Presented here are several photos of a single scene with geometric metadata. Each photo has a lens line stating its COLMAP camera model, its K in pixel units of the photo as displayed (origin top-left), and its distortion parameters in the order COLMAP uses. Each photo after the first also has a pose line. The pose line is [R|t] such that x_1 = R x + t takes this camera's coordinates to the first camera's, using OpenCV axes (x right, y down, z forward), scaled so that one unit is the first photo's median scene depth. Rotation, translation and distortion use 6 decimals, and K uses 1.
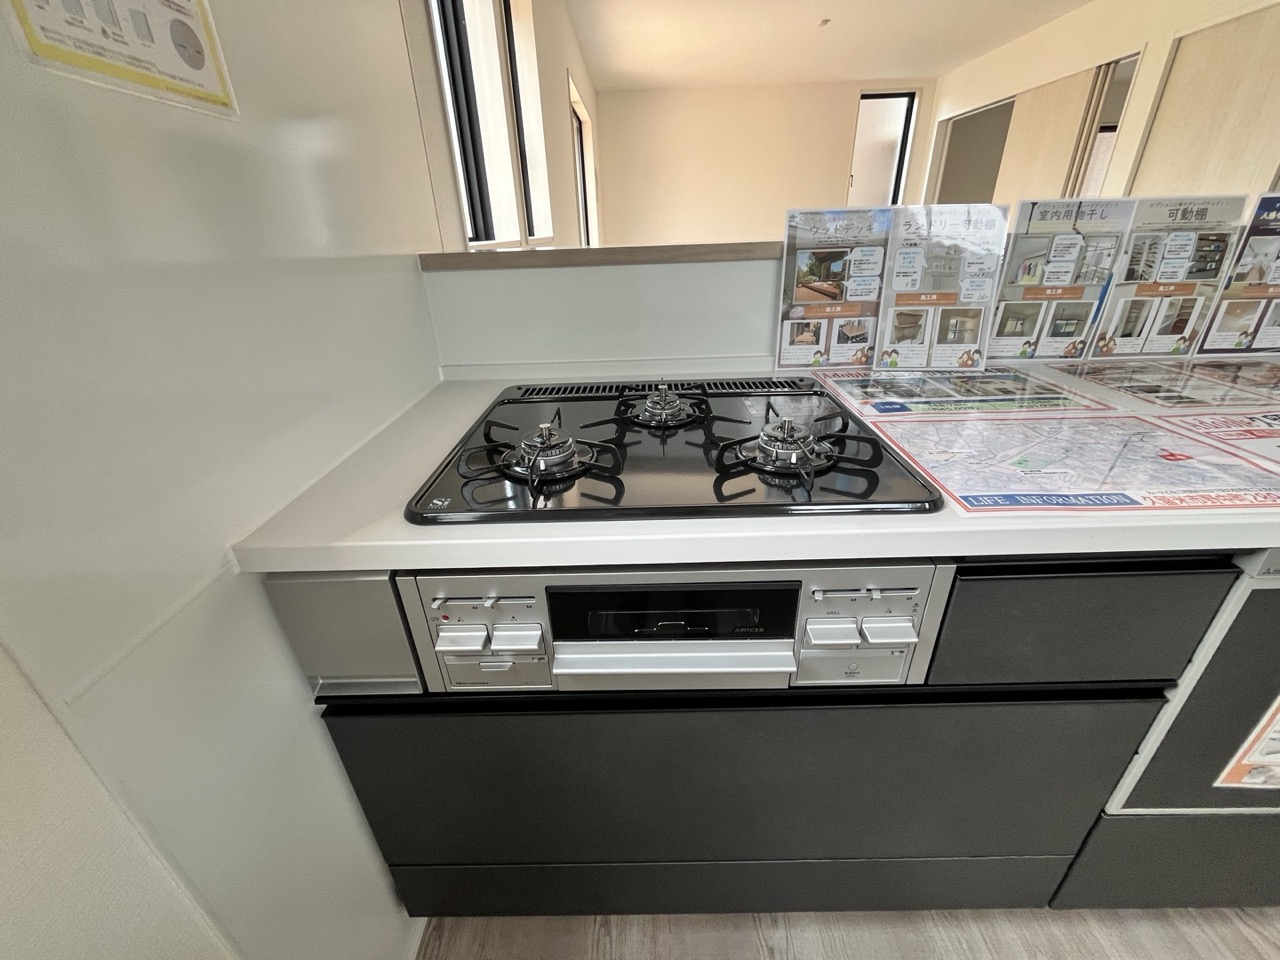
lens RADIAL K [[515.7, 0, 641.8], [0, 515.7, 478.3], [0, 0, 1]] dist [-0.001404, -0.000919]
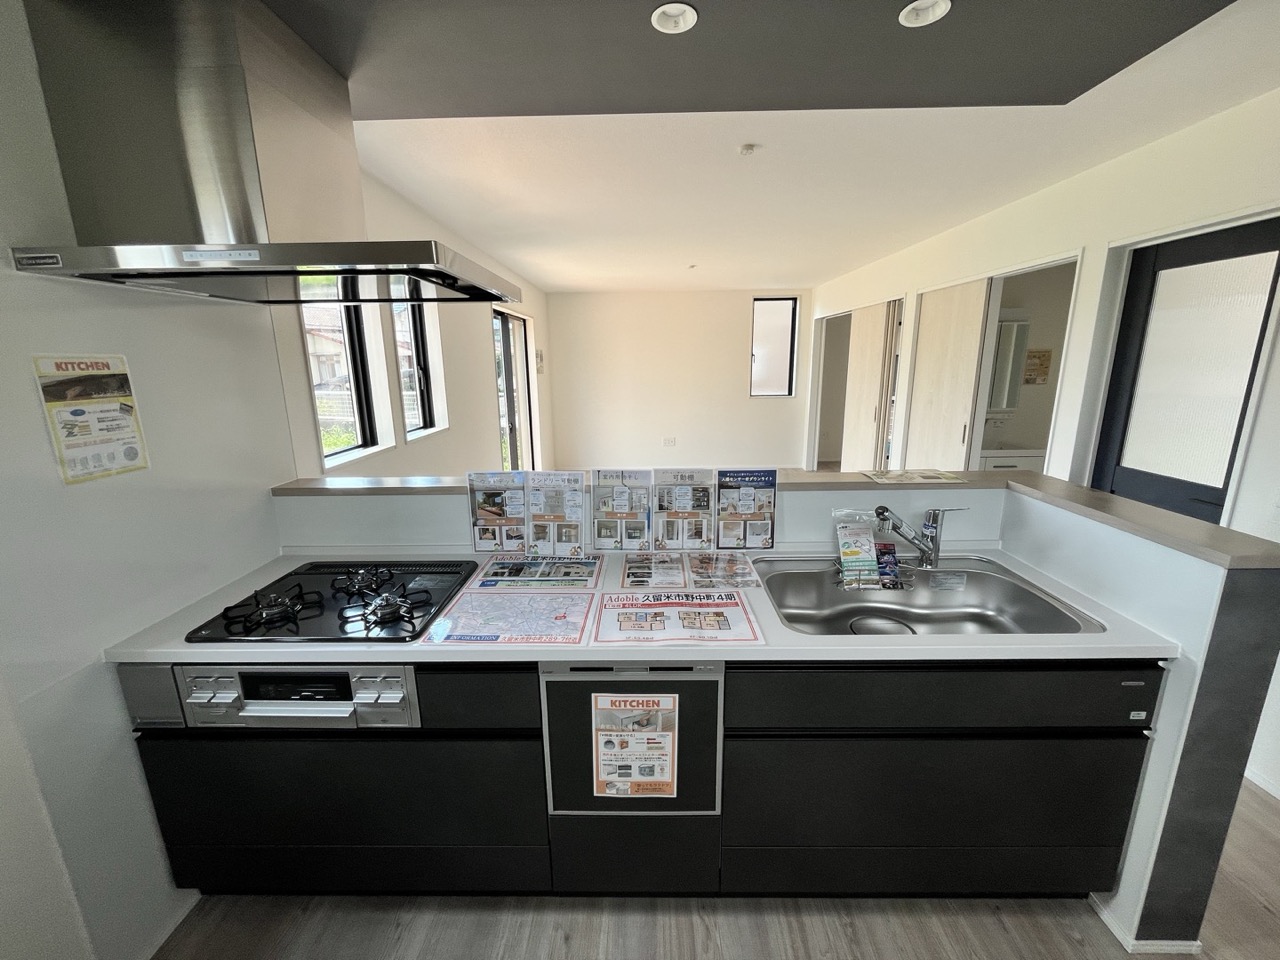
lens RADIAL K [[515.7, 0, 639.8], [0, 515.7, 480.8], [0, 0, 1]] dist [-0.001404, -0.000919]
pose [[0.999773, 0.020521, -0.005720, 0.879641], [-0.021280, 0.974387, -0.223869, -0.079112], [0.000979, 0.223939, 0.974603, -0.779684]]
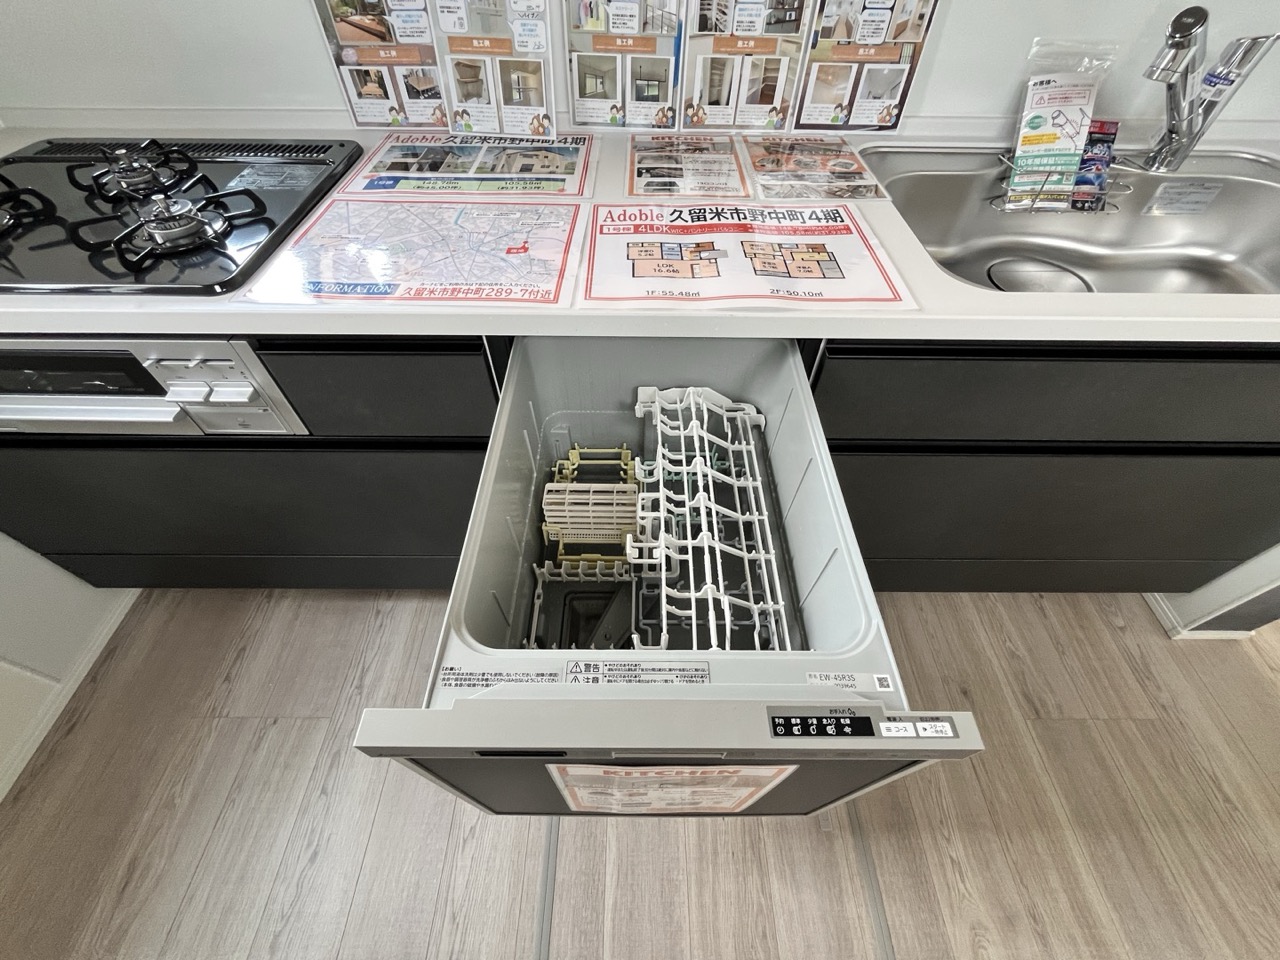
lens RADIAL K [[515.7, 0, 639.3], [0, 515.7, 474.9], [0, 0, 1]] dist [-0.001404, -0.000919]
pose [[0.999124, 0.023358, 0.034711, 0.820306], [-0.035657, 0.909392, 0.414408, -0.045910], [-0.021886, -0.415283, 0.909429, -0.145495]]
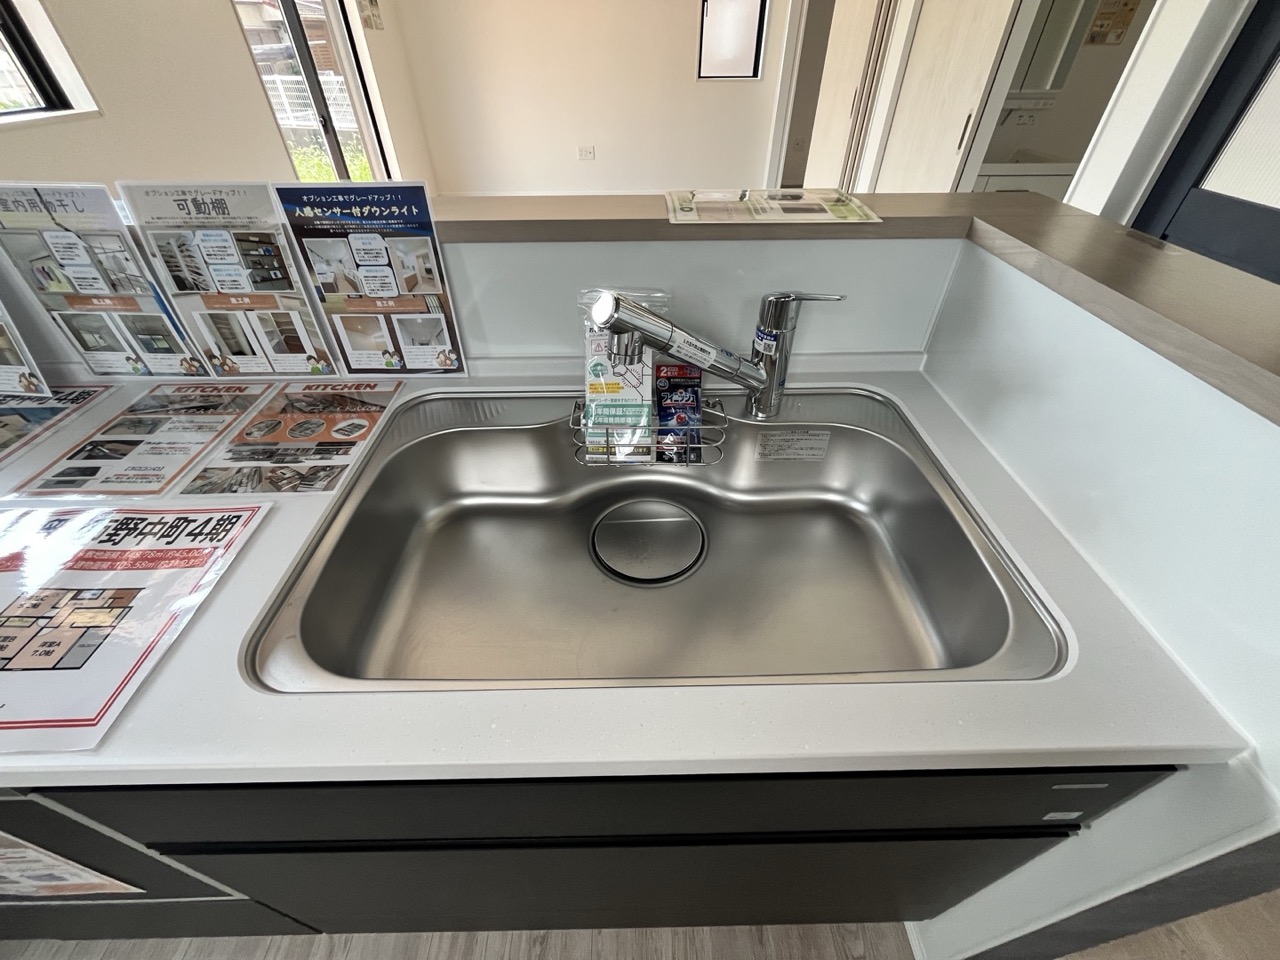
lens RADIAL K [[515.7, 0, 637.9], [0, 515.7, 474.8], [0, 0, 1]] dist [-0.001404, -0.000919]
pose [[0.999339, 0.008256, 0.035392, 1.616304], [-0.016639, 0.969735, 0.243591, -0.313157], [-0.032309, -0.244019, 0.969232, 0.140368]]
